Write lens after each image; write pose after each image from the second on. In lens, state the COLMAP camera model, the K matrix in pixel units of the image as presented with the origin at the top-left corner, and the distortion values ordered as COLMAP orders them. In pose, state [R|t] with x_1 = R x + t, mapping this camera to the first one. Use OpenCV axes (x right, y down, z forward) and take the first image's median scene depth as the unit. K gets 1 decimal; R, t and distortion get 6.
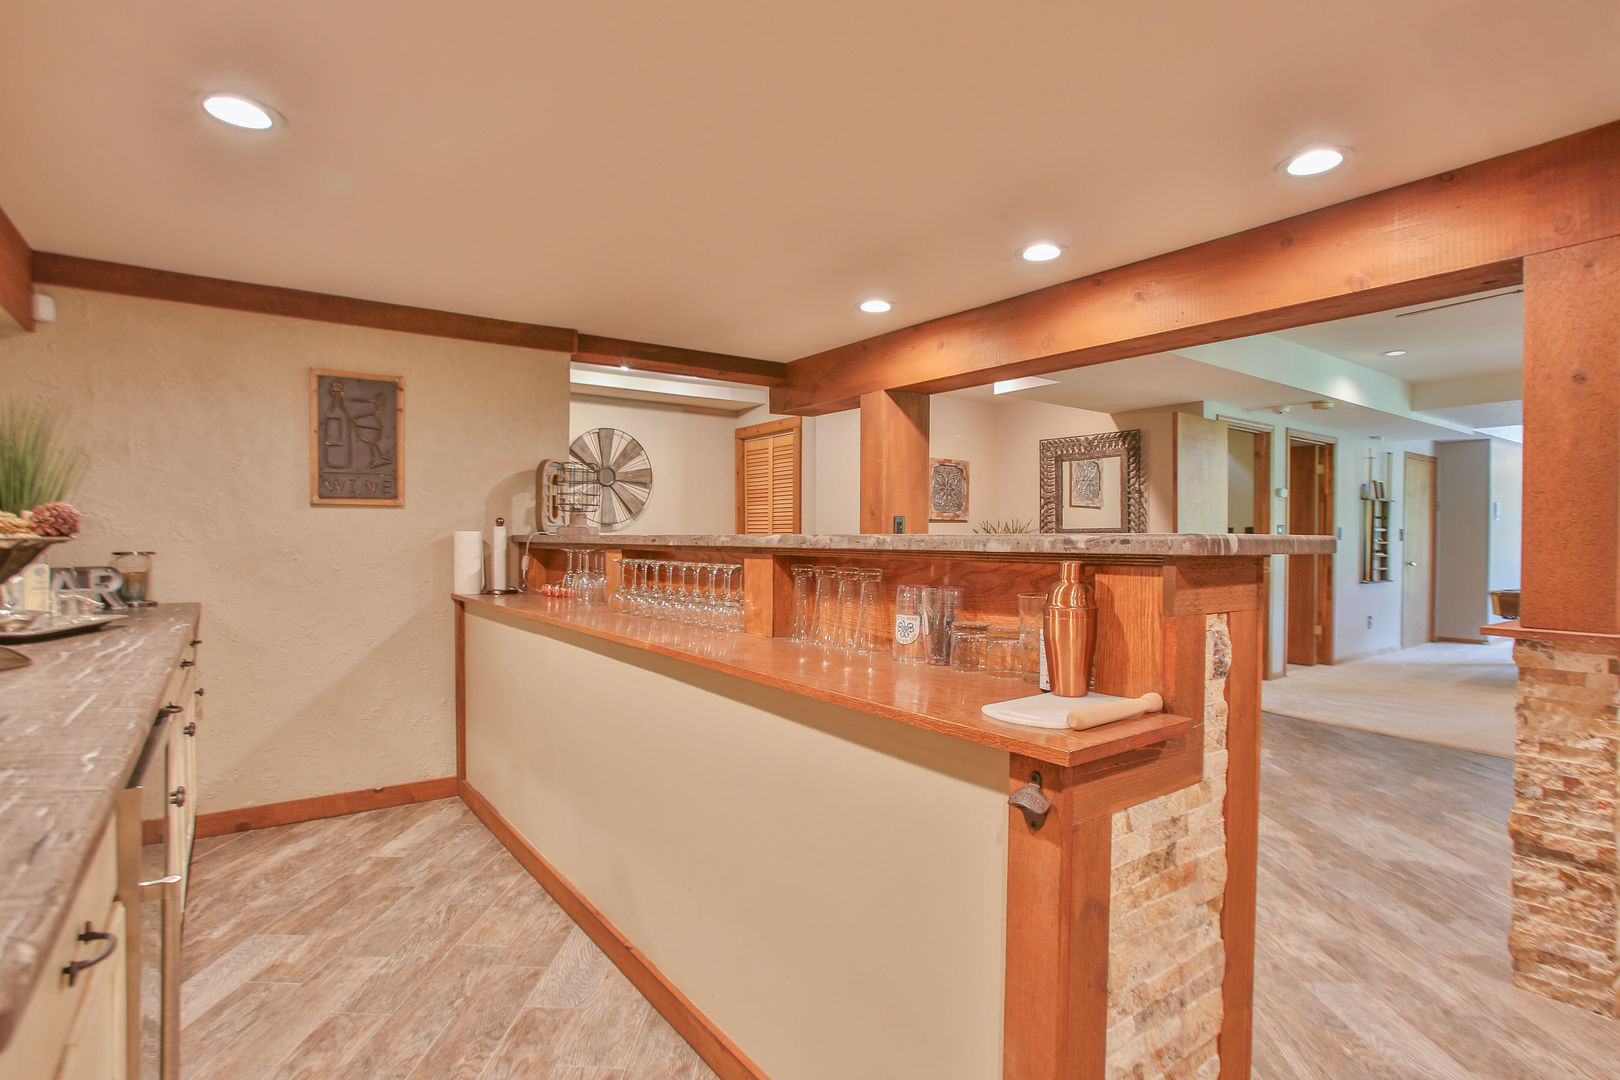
lens RADIAL K [[822.0, 0, 772.2], [0, 822.0, 547.6], [0, 0, 1]] dist [-0.049032, 0.015464]
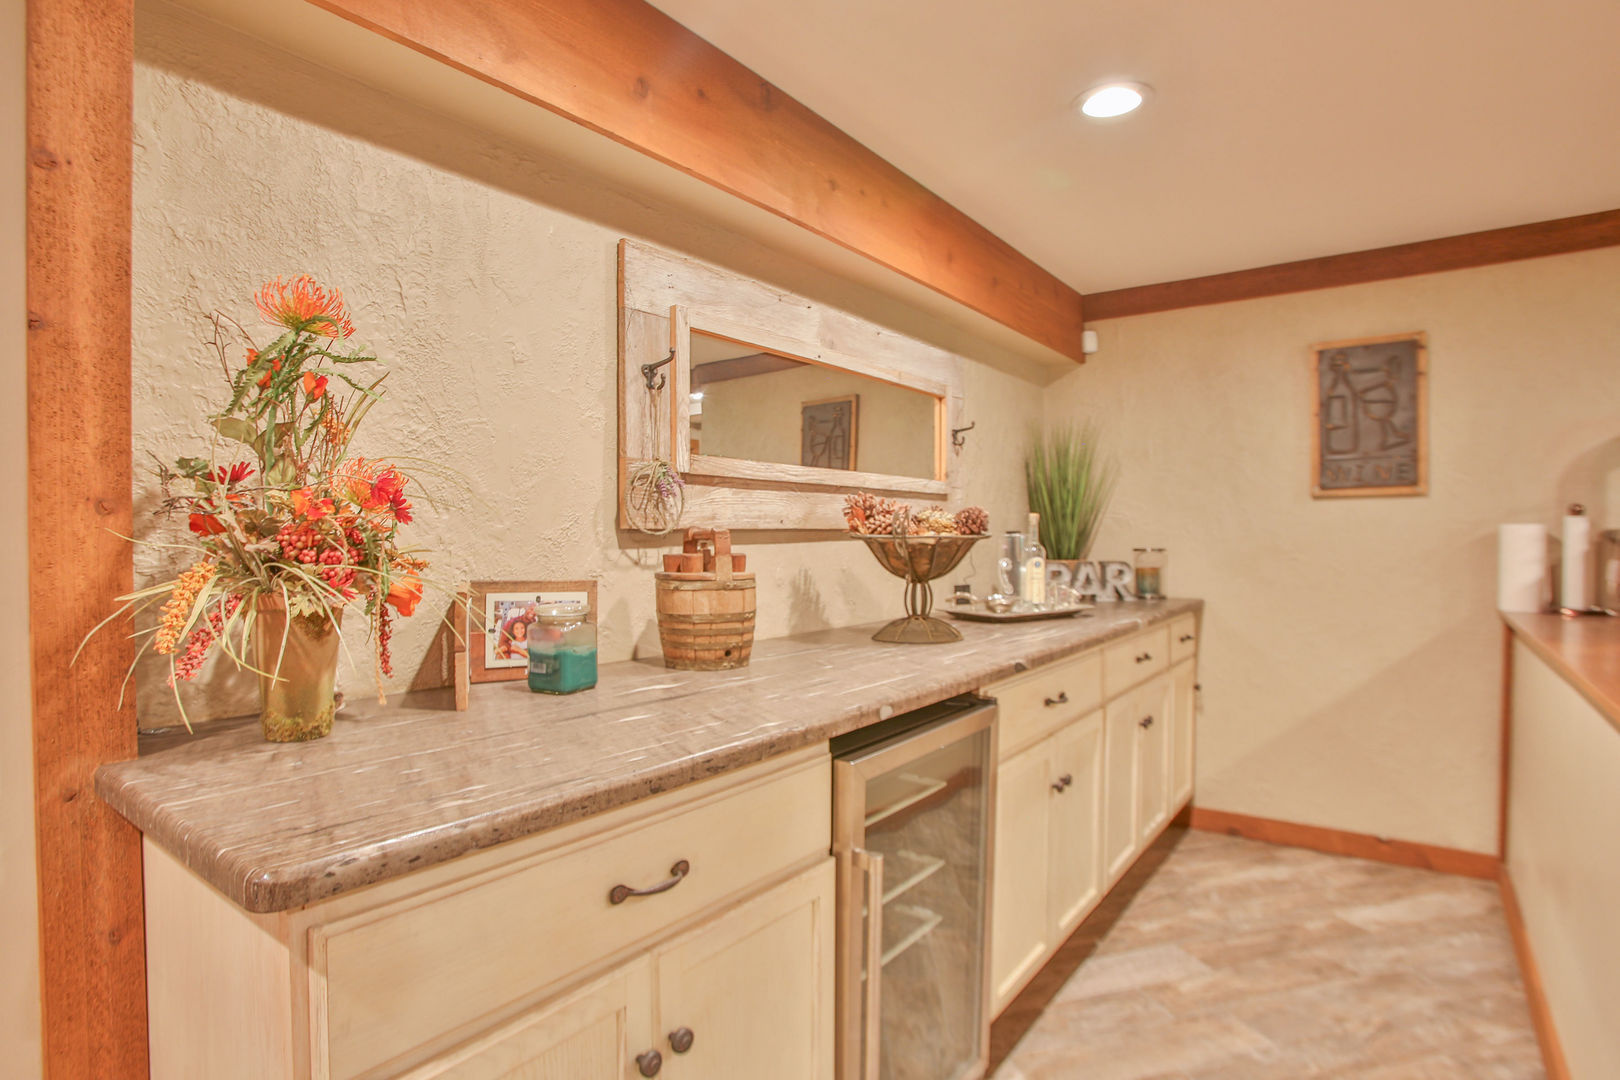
lens RADIAL K [[822.0, 0, 808.7], [0, 822.0, 554.4], [0, 0, 1]] dist [-0.049032, 0.015464]
pose [[0.342301, 0.016210, -0.939451, 0.081423], [-0.004868, 0.999868, 0.015479, -0.001354], [0.939578, -0.000726, 0.342335, 0.181969]]
